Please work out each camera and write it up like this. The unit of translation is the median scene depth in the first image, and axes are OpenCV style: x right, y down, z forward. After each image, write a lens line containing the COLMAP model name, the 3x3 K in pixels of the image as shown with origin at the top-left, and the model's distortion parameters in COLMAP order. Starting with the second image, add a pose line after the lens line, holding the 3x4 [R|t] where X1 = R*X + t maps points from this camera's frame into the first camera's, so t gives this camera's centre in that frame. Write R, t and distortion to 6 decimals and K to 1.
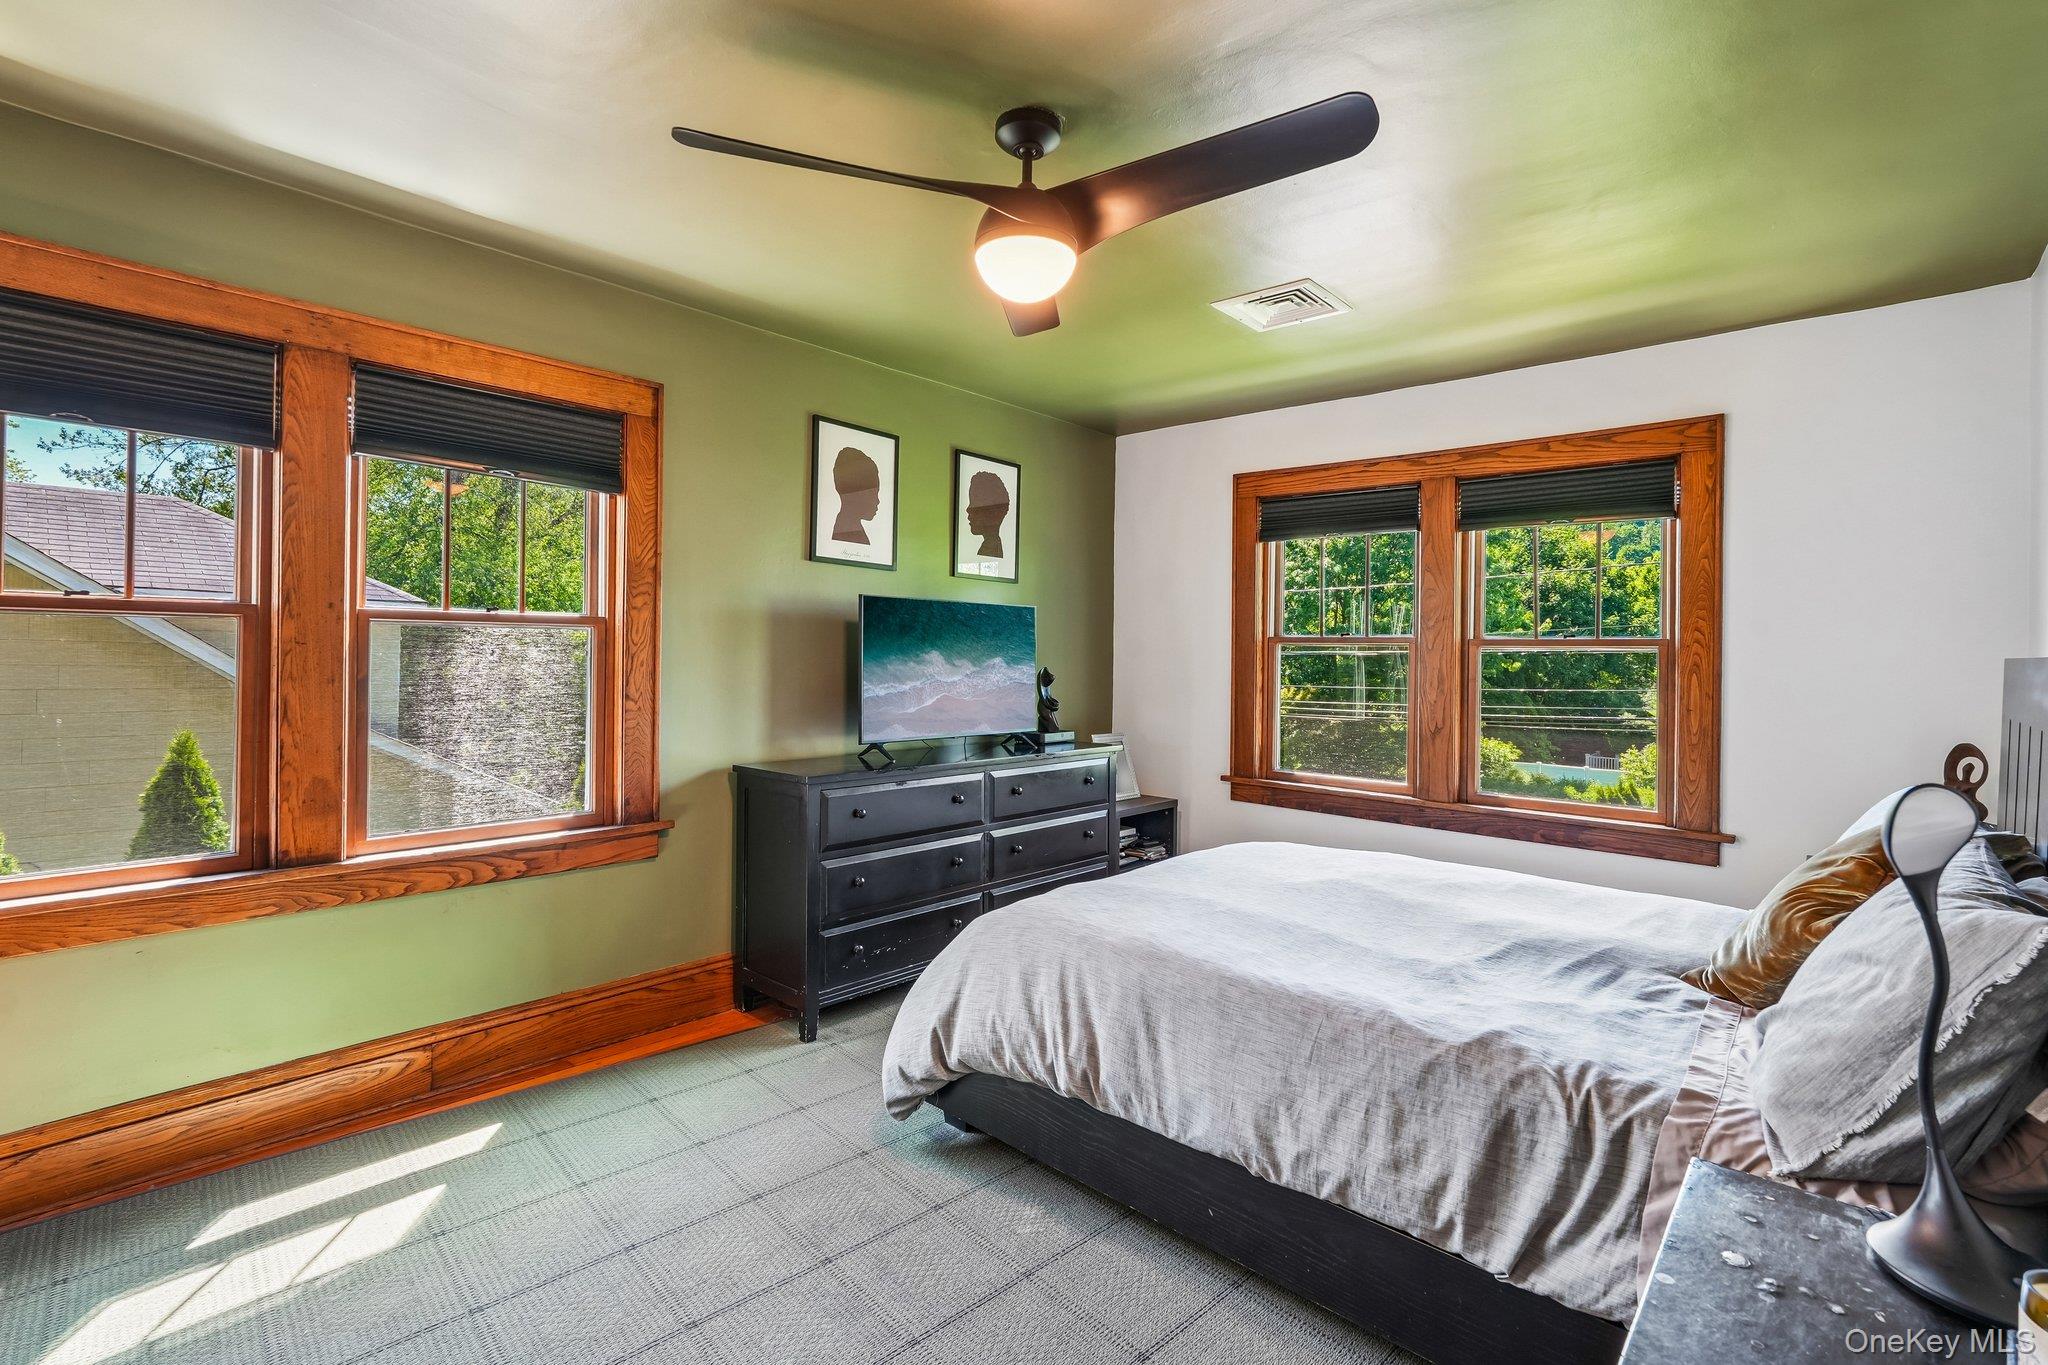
lens RADIAL K [[901.7, 0, 1049.7], [0, 901.7, 654.6], [0, 0, 1]] dist [-0.011197, 0.005940]
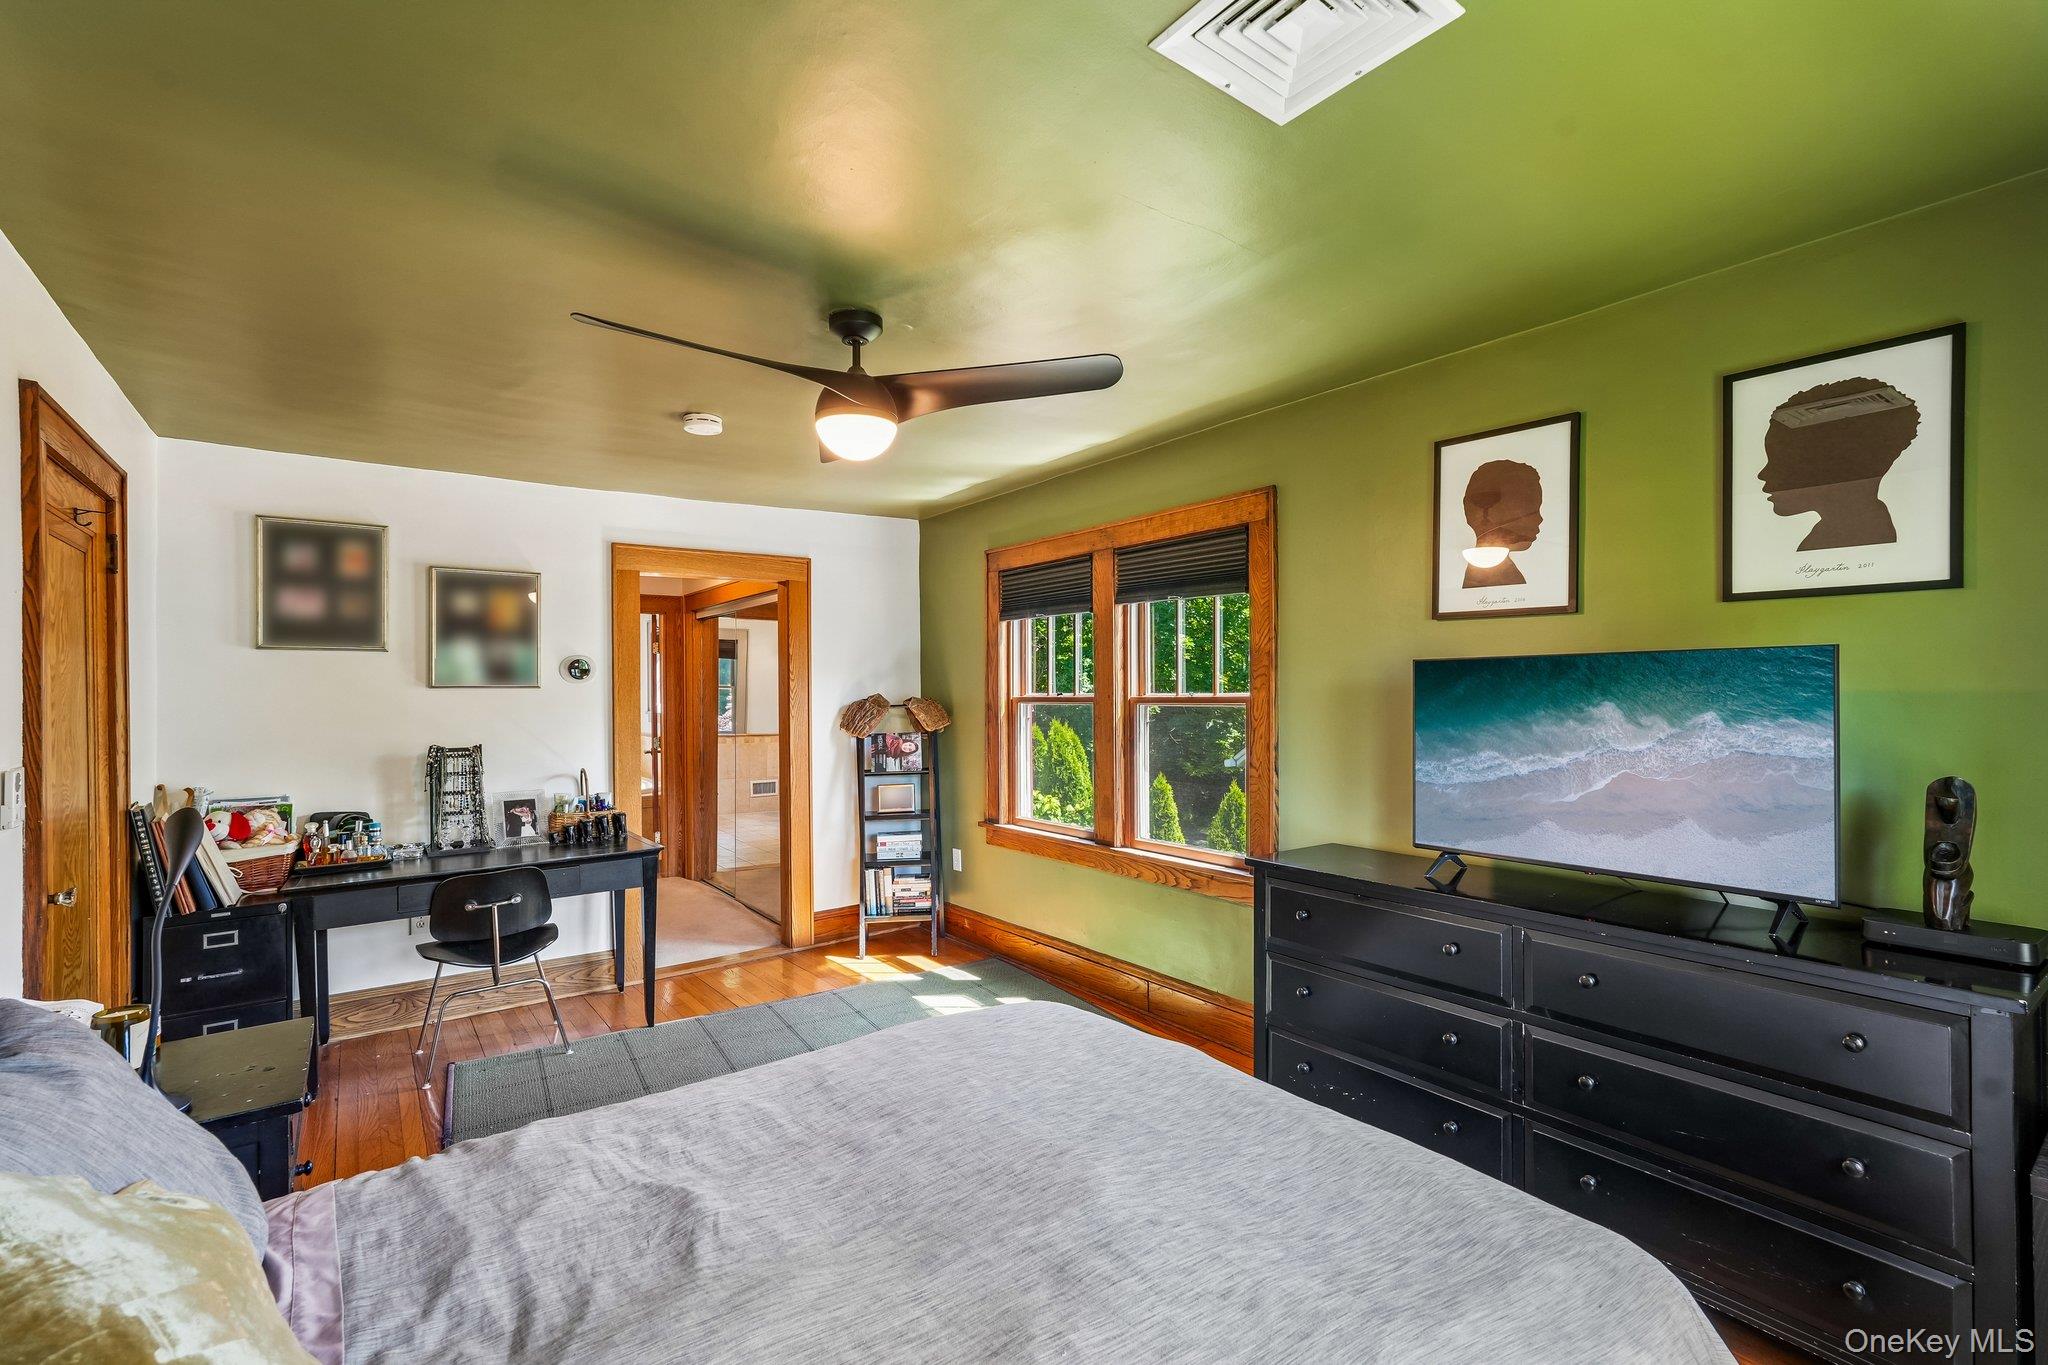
lens RADIAL K [[901.7, 0, 1027.3], [0, 901.7, 714.1], [0, 0, 1]] dist [-0.011197, 0.005940]
pose [[-0.186645, 0.002166, -0.982425, 0.719586], [-0.006636, 0.999972, 0.003465, -0.020194], [0.982405, 0.007166, -0.186626, 0.910810]]
